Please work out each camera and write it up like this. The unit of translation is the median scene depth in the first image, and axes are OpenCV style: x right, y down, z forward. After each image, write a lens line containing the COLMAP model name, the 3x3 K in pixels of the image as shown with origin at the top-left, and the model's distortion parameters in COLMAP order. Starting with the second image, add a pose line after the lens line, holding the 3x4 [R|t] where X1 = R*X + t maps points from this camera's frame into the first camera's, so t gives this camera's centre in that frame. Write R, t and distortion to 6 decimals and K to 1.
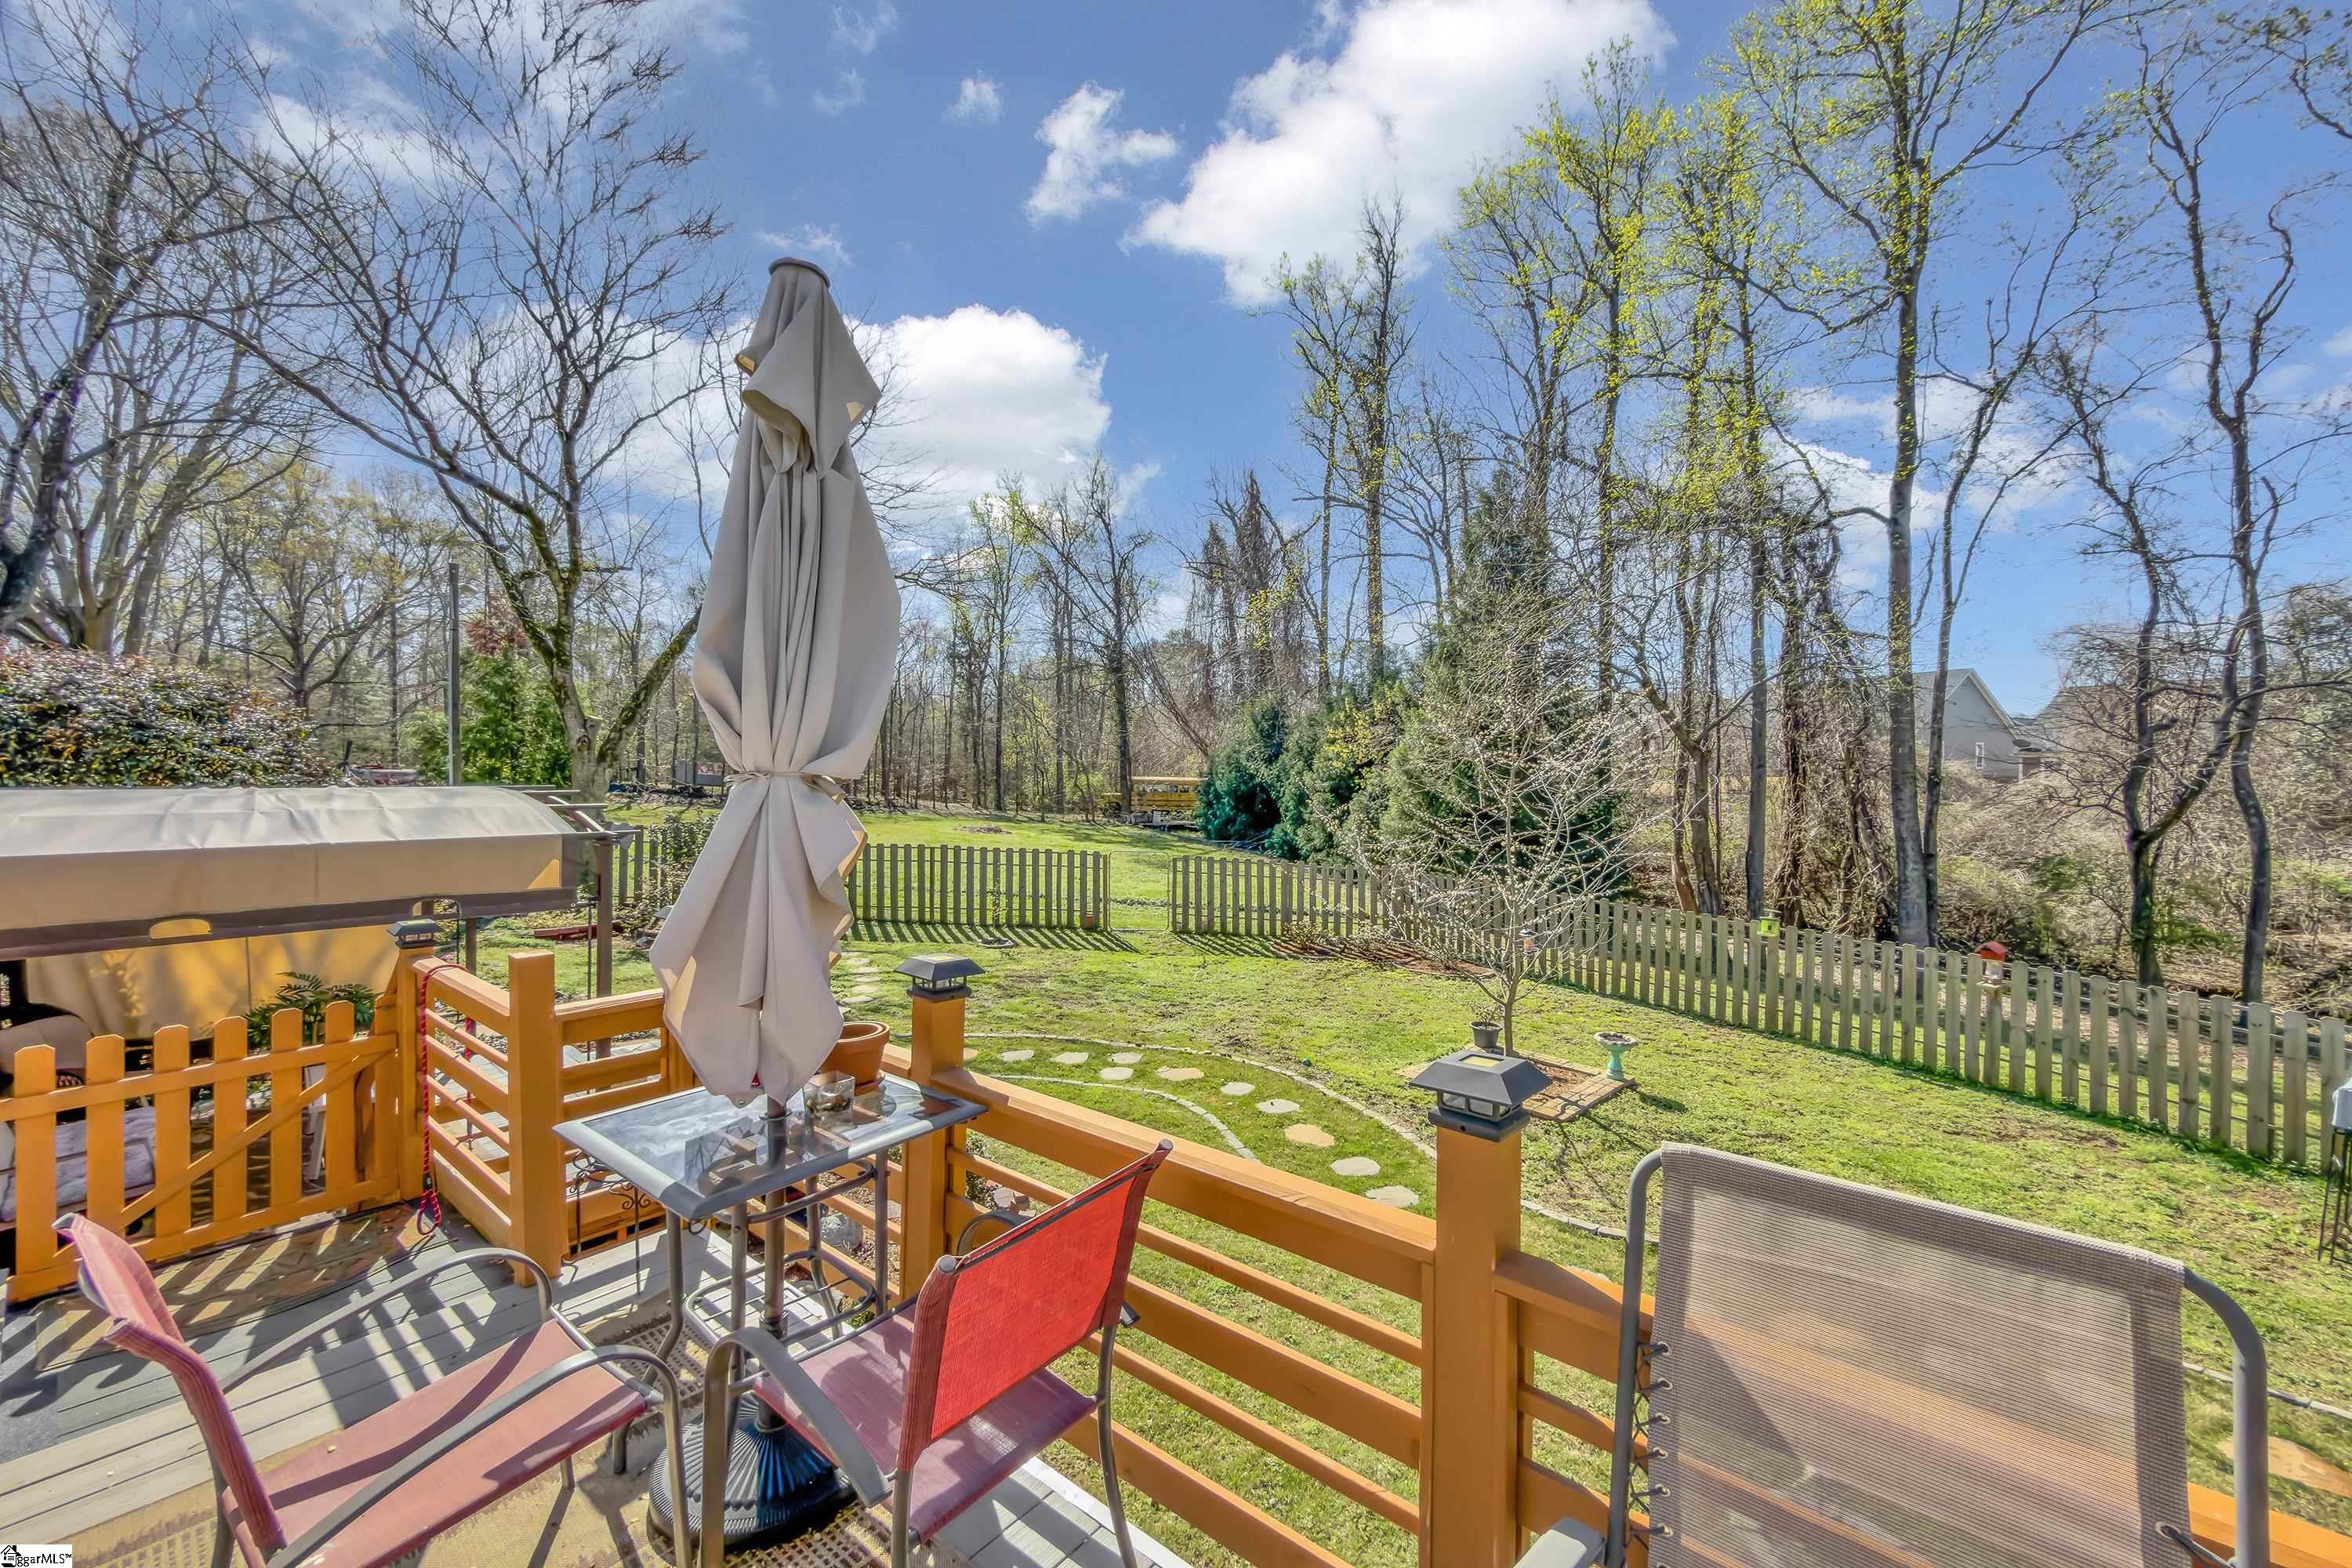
lens RADIAL K [[916.6, 0, 1181.0], [0, 916.6, 780.6], [0, 0, 1]] dist [0.003391, -0.000398]
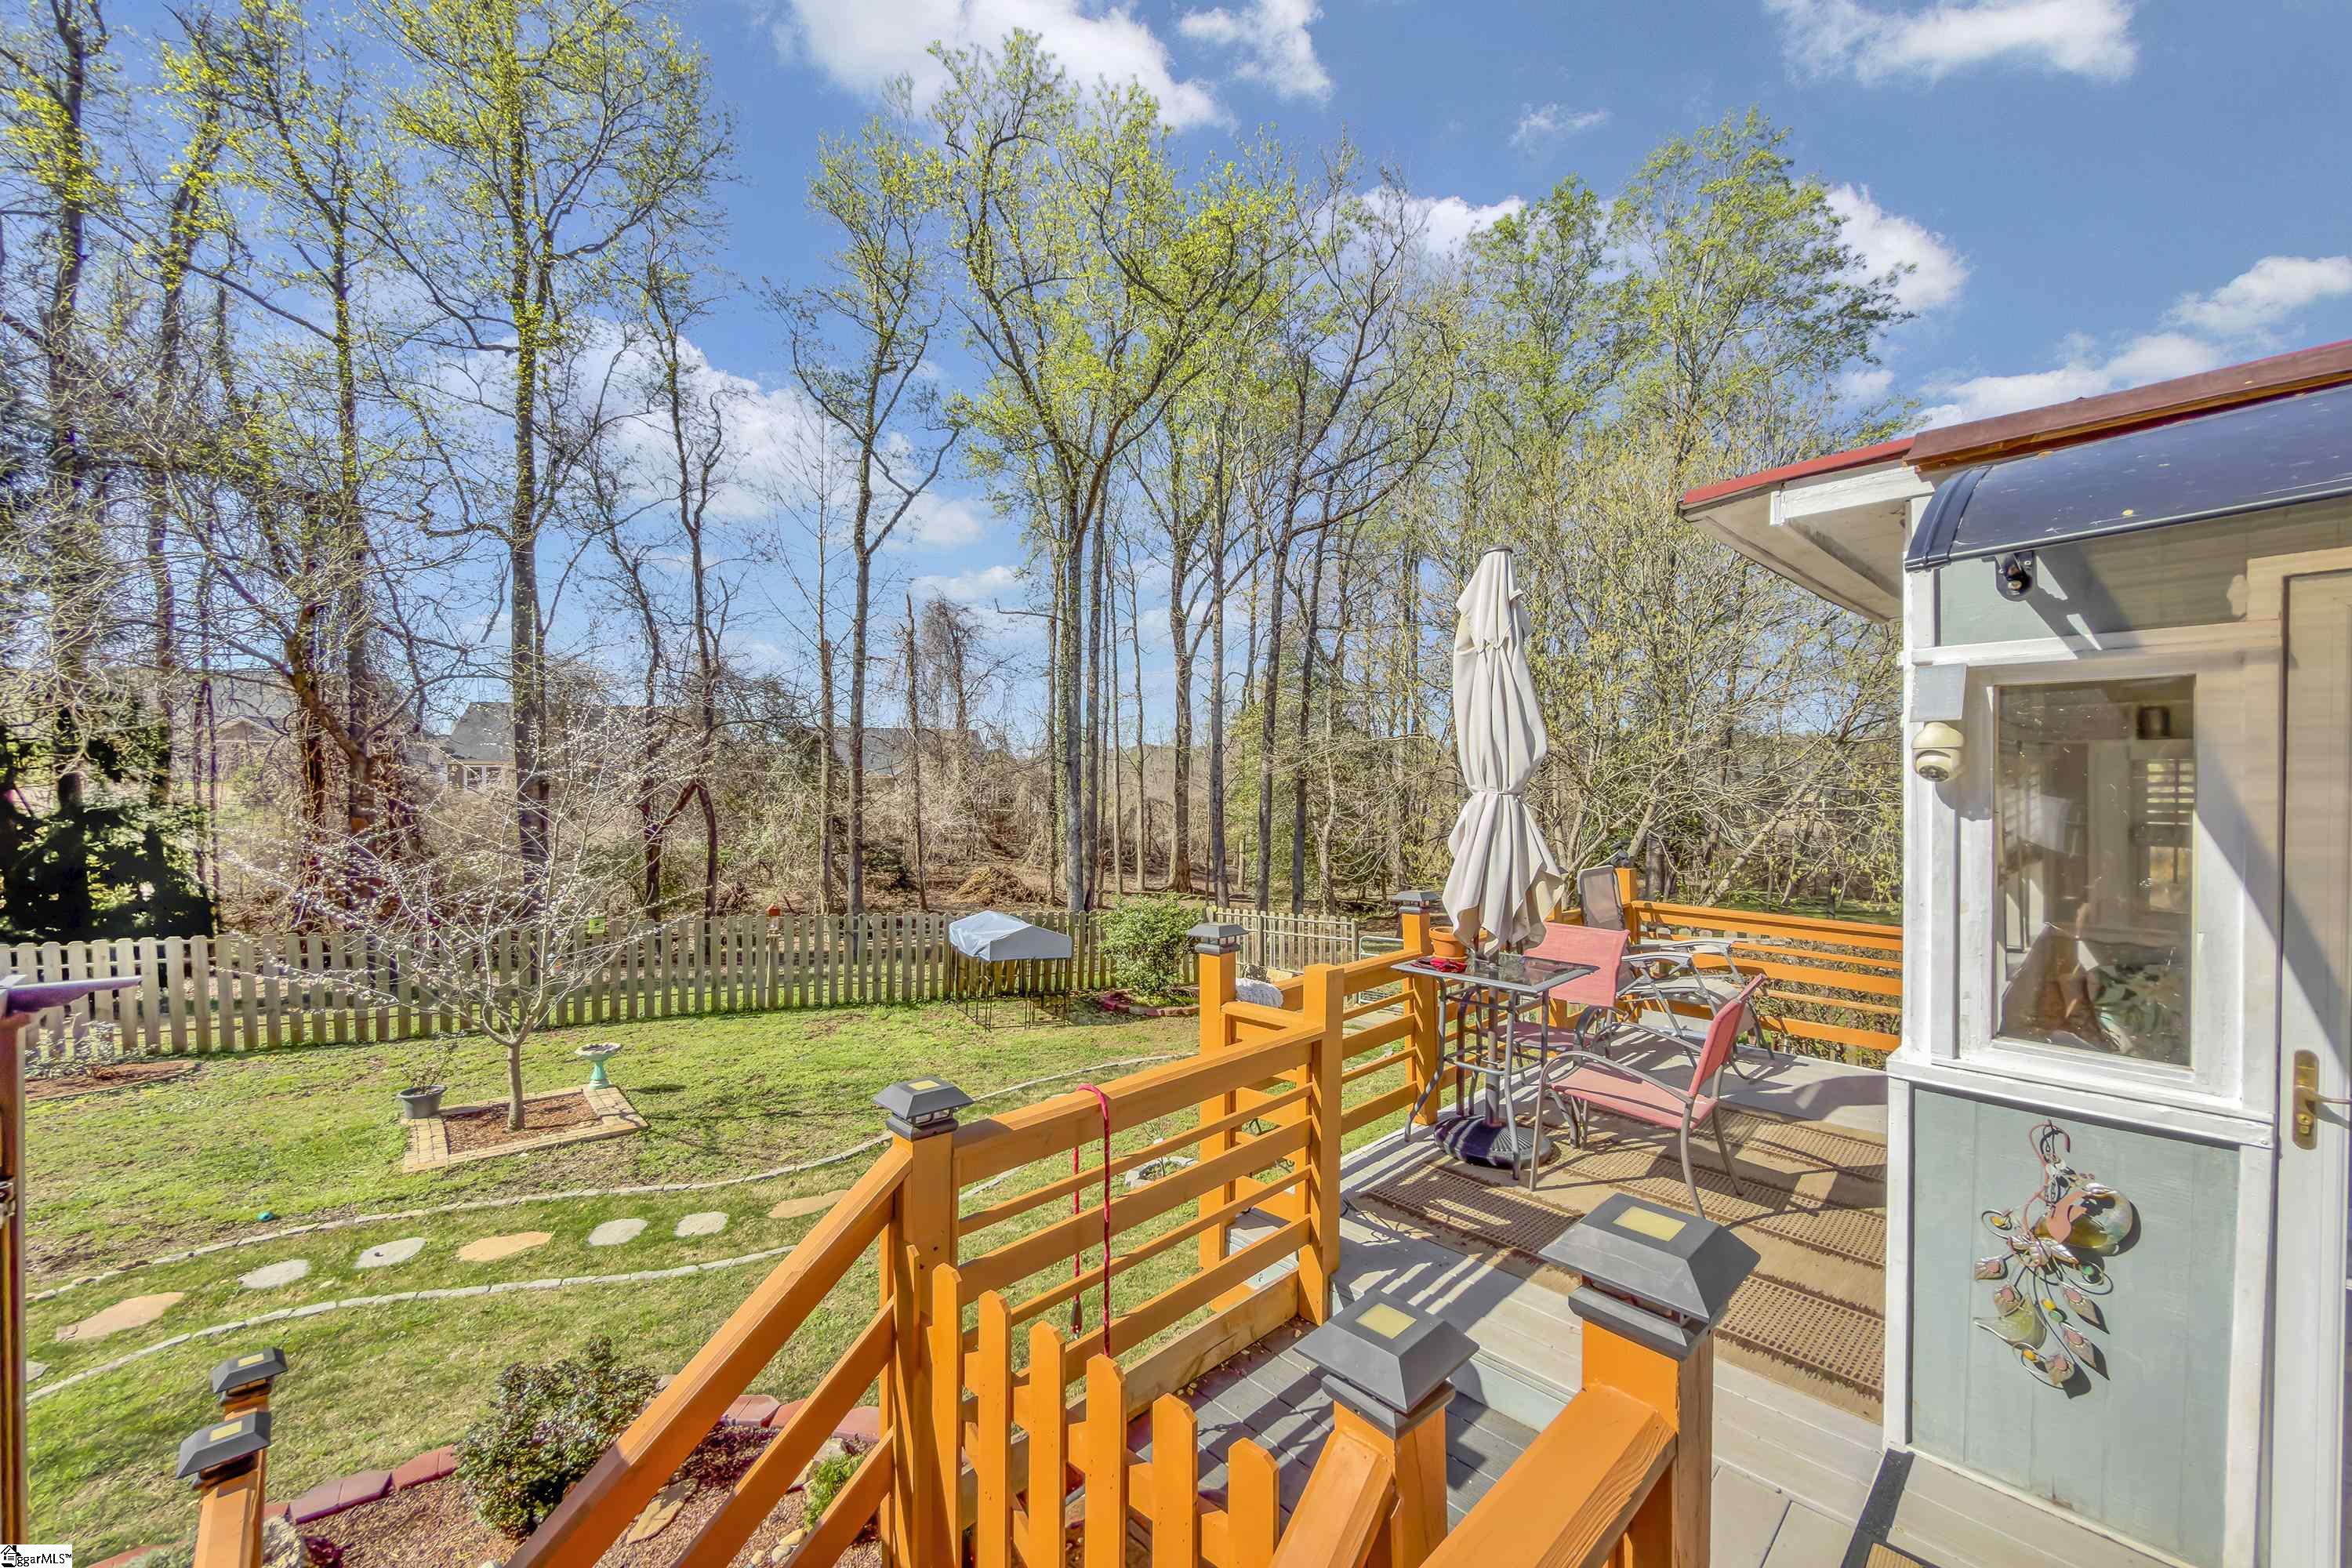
lens RADIAL K [[916.6, 0, 1167.2], [0, 916.6, 790.8], [0, 0, 1]] dist [0.003391, -0.000398]
pose [[0.123725, -0.014527, 0.992210, -0.493493], [0.006268, 0.999884, 0.013857, -0.012704], [-0.992297, 0.004505, 0.123802, 0.283270]]
